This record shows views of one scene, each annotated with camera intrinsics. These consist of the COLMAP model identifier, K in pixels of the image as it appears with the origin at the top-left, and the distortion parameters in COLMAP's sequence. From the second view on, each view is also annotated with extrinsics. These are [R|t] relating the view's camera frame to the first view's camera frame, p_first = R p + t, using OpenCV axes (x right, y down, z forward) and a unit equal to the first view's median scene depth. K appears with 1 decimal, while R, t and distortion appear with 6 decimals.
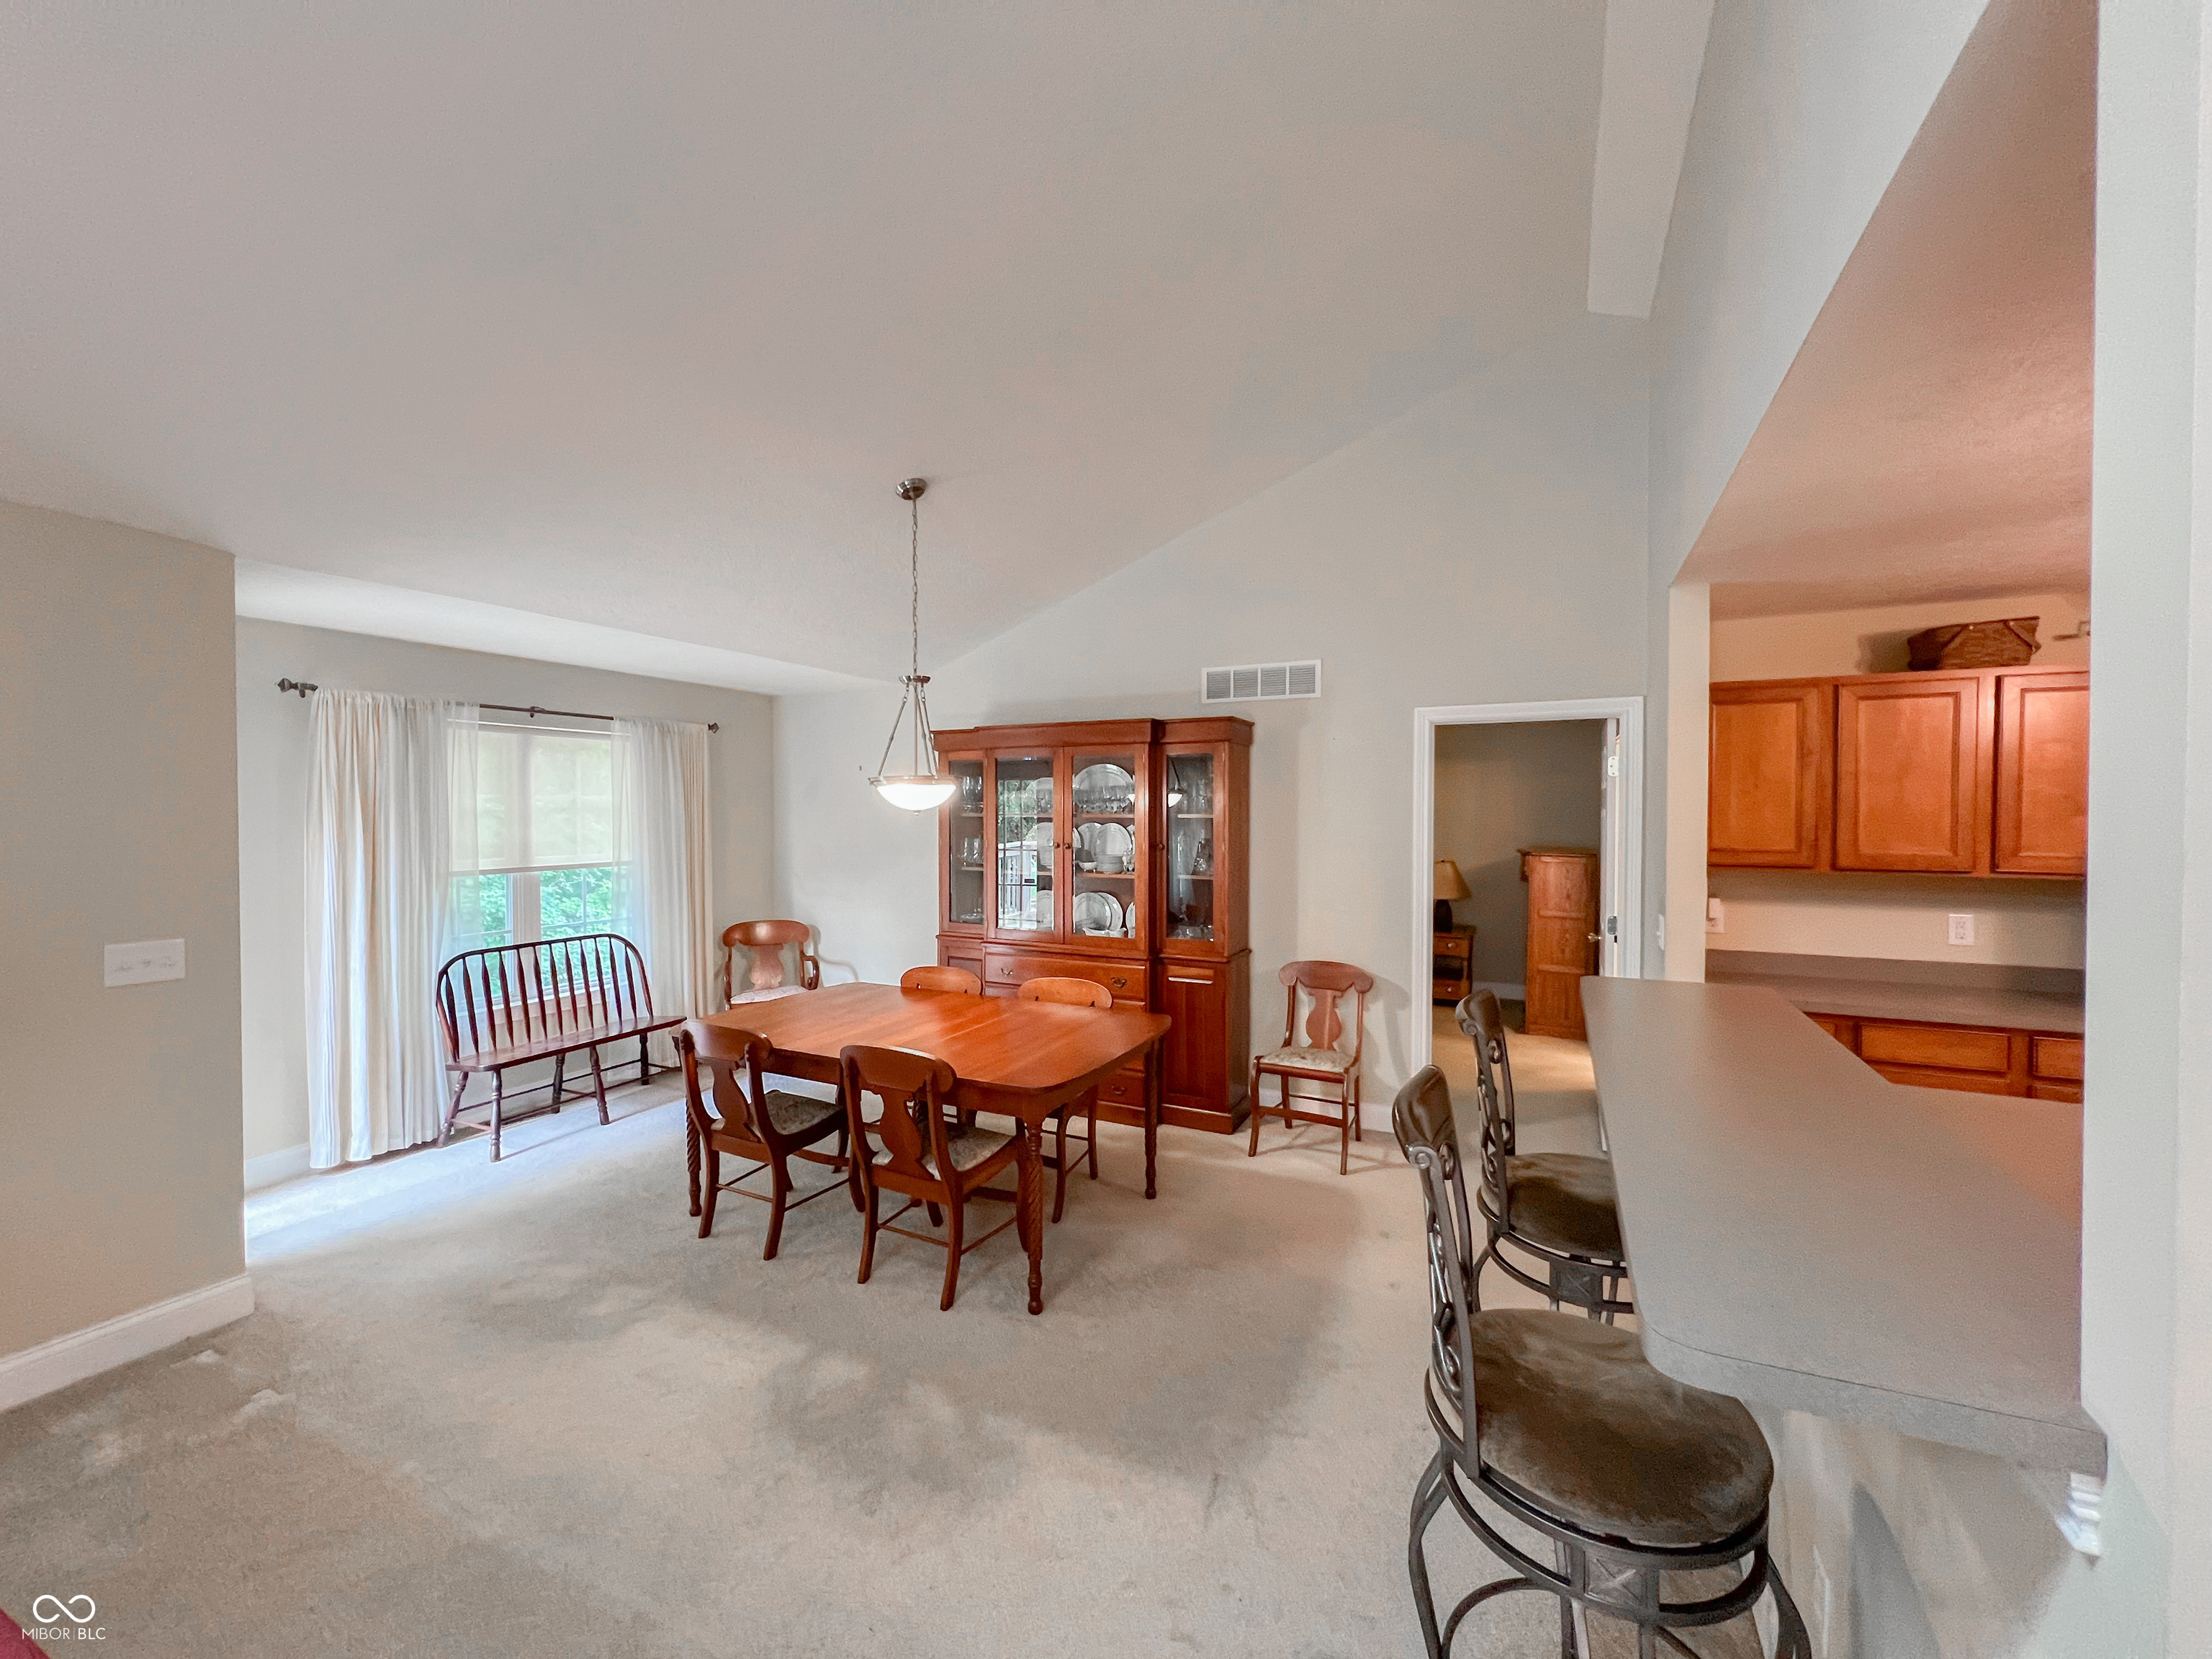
lens RADIAL K [[878.7, 0, 1106.0], [0, 878.7, 829.5], [0, 0, 1]] dist [0.000533, 0.000085]
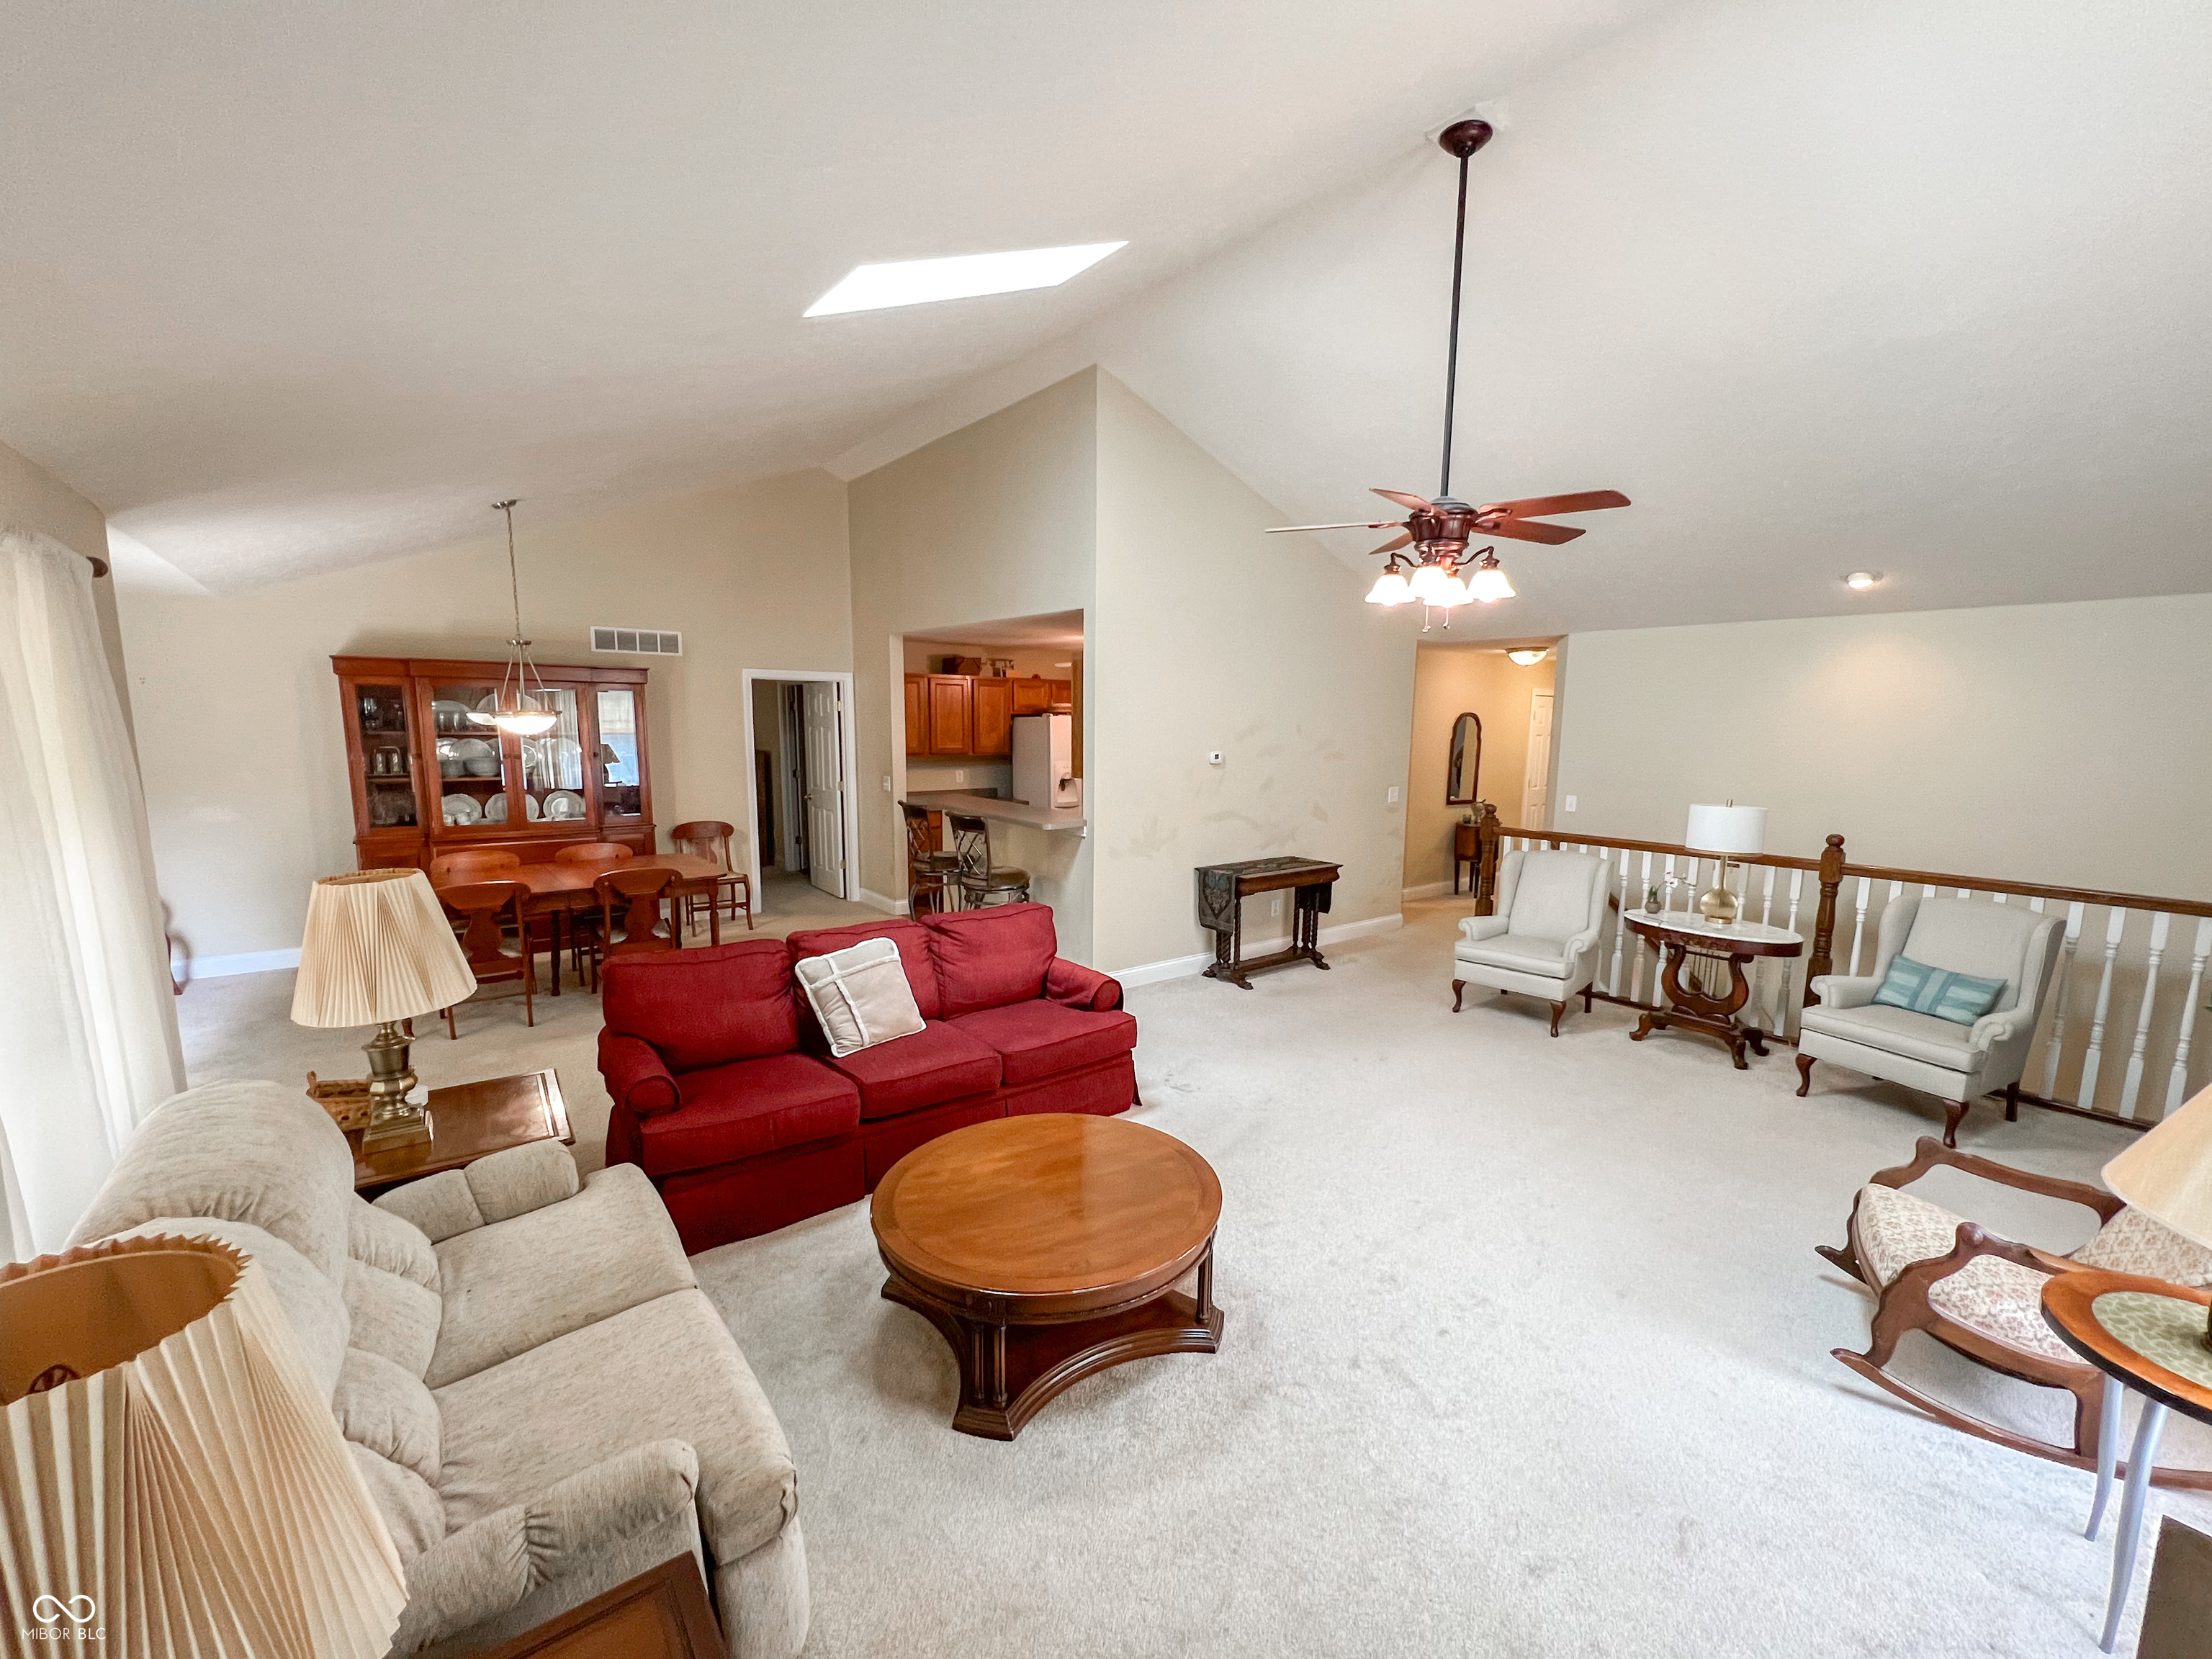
lens RADIAL K [[878.7, 0, 1106.0], [0, 878.7, 829.5], [0, 0, 1]] dist [0.000533, 0.000085]
pose [[0.445634, -0.105504, 0.888977, -1.090391], [0.004919, 0.993305, 0.115420, -0.026708], [-0.895202, -0.047063, 0.443169, -0.499940]]
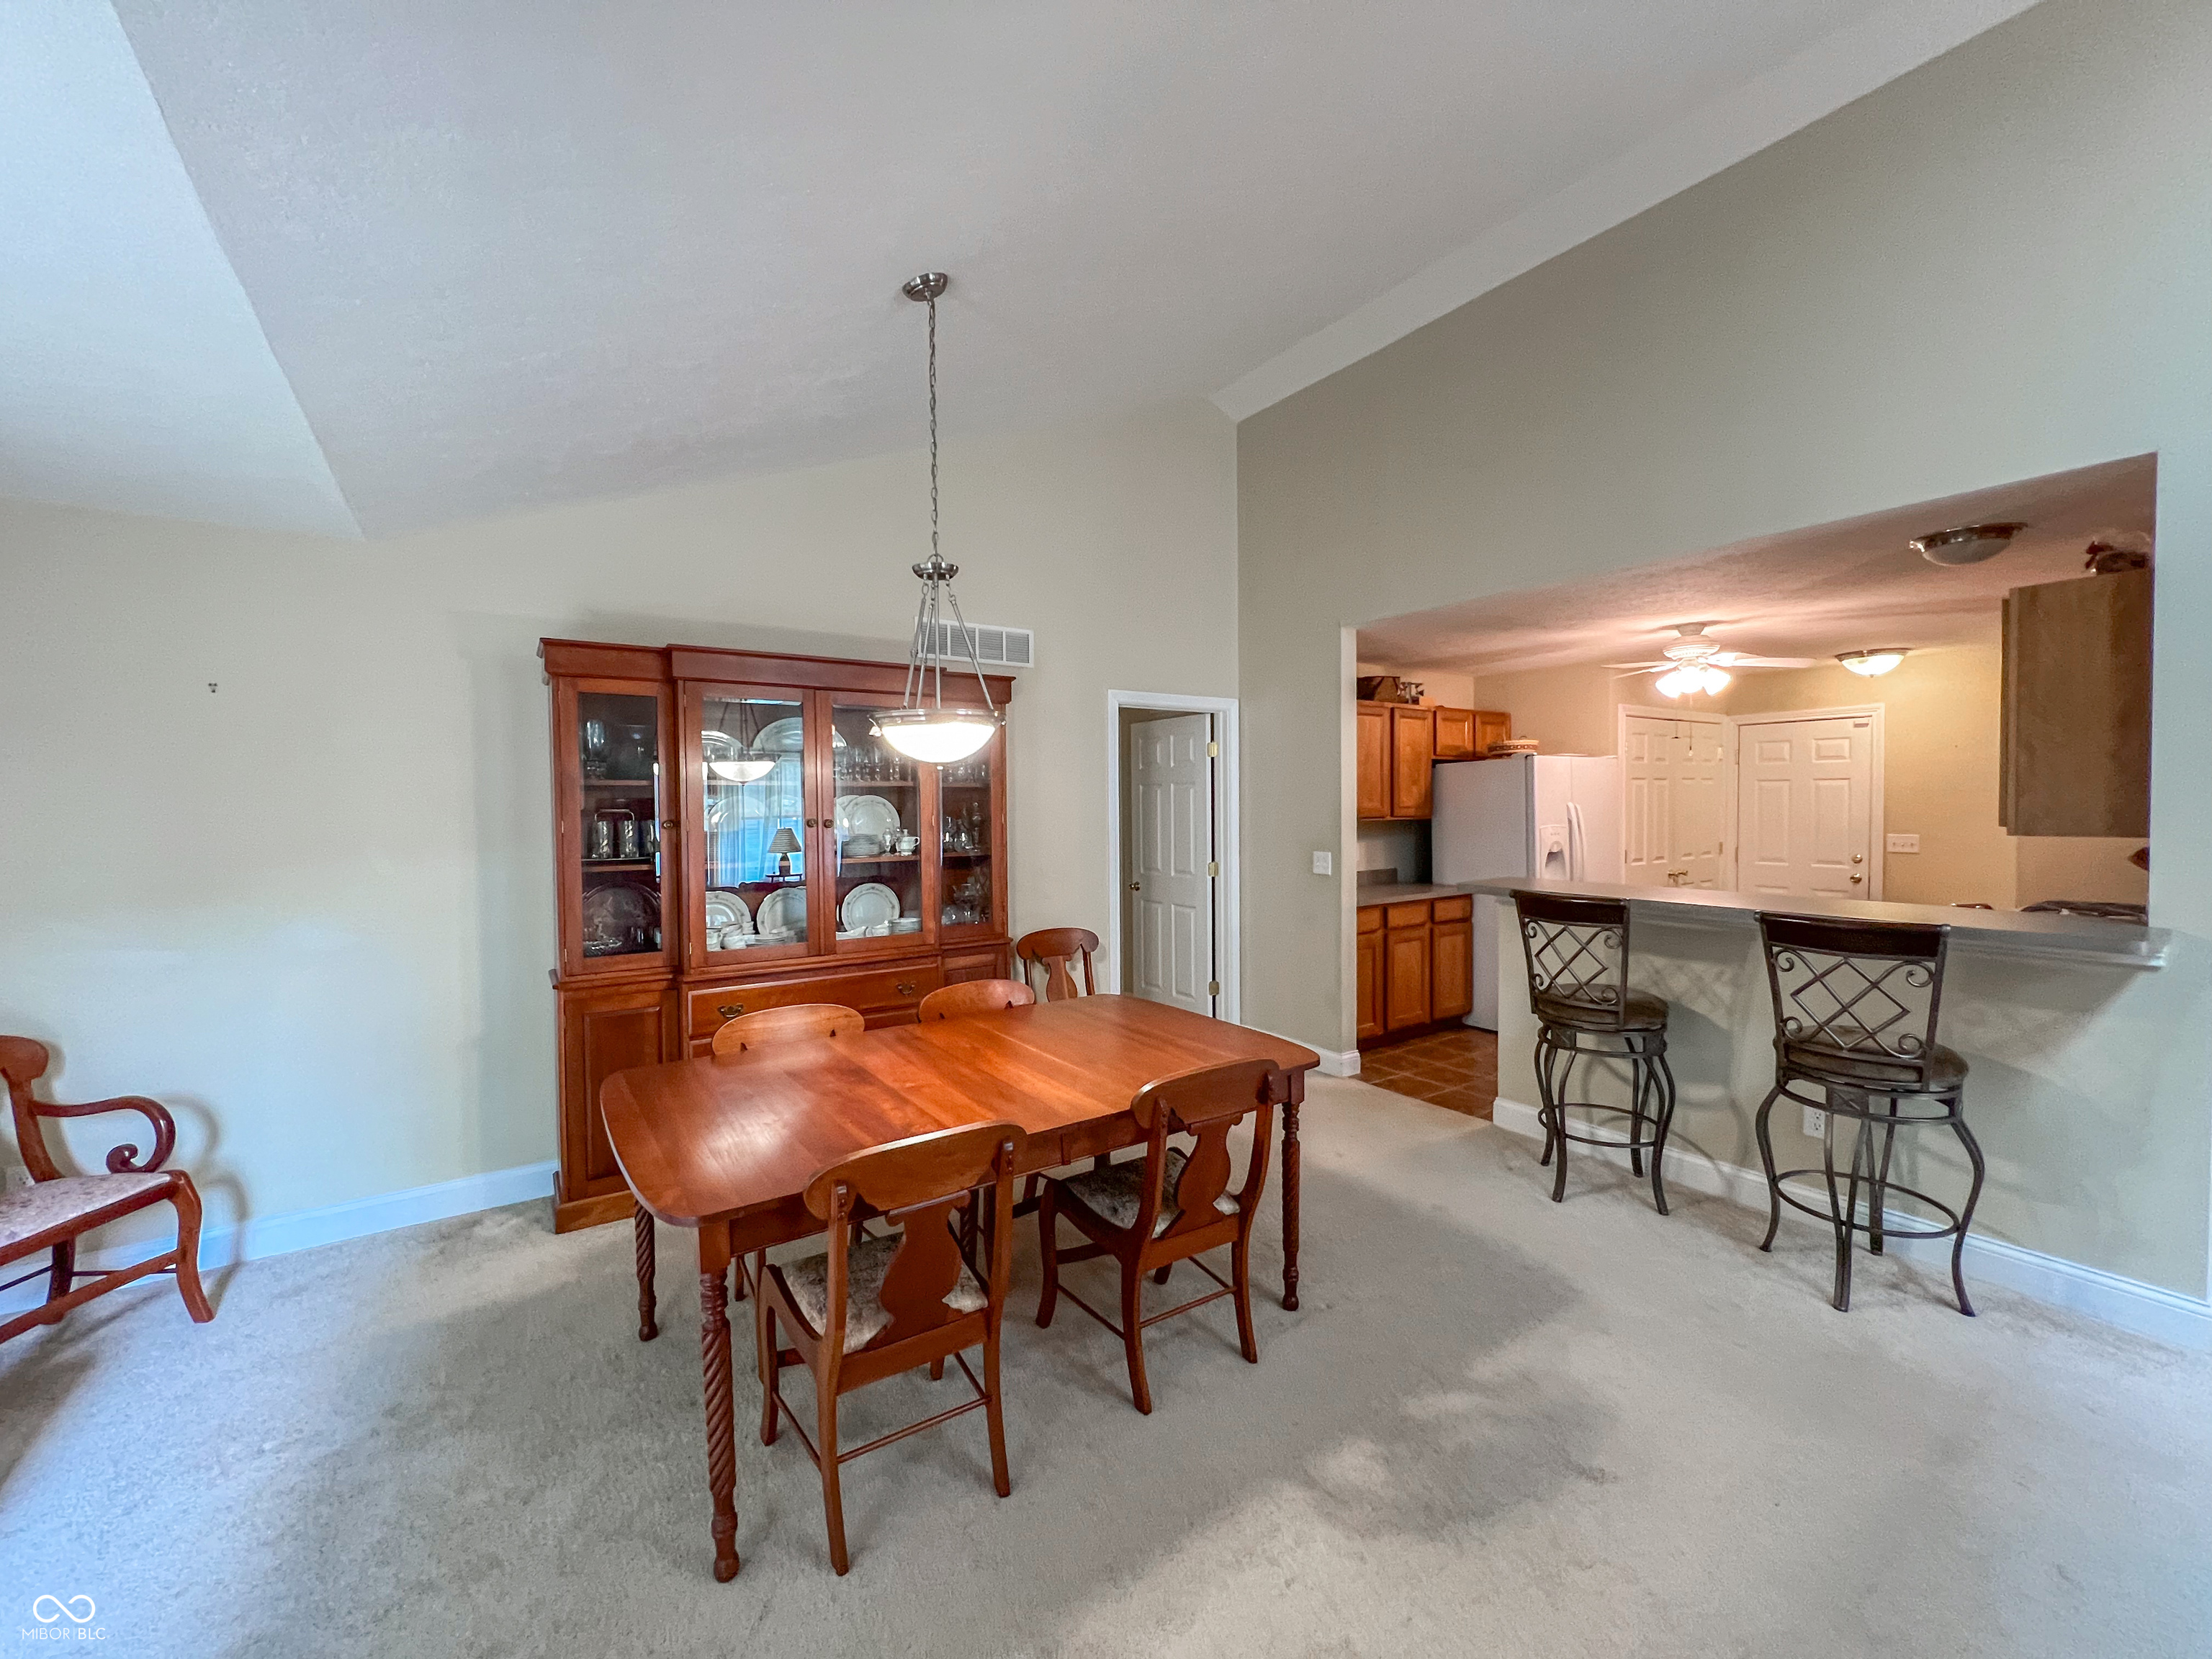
lens RADIAL K [[876.7, 0, 1127.5], [0, 876.7, 815.6], [0, 0, 1]] dist [-0.000517, -0.000021]
pose [[0.492153, -0.014922, 0.870381, -0.740969], [0.030116, 0.999546, 0.000107, 0.026150], [-0.869988, 0.026160, 0.492379, 0.539140]]
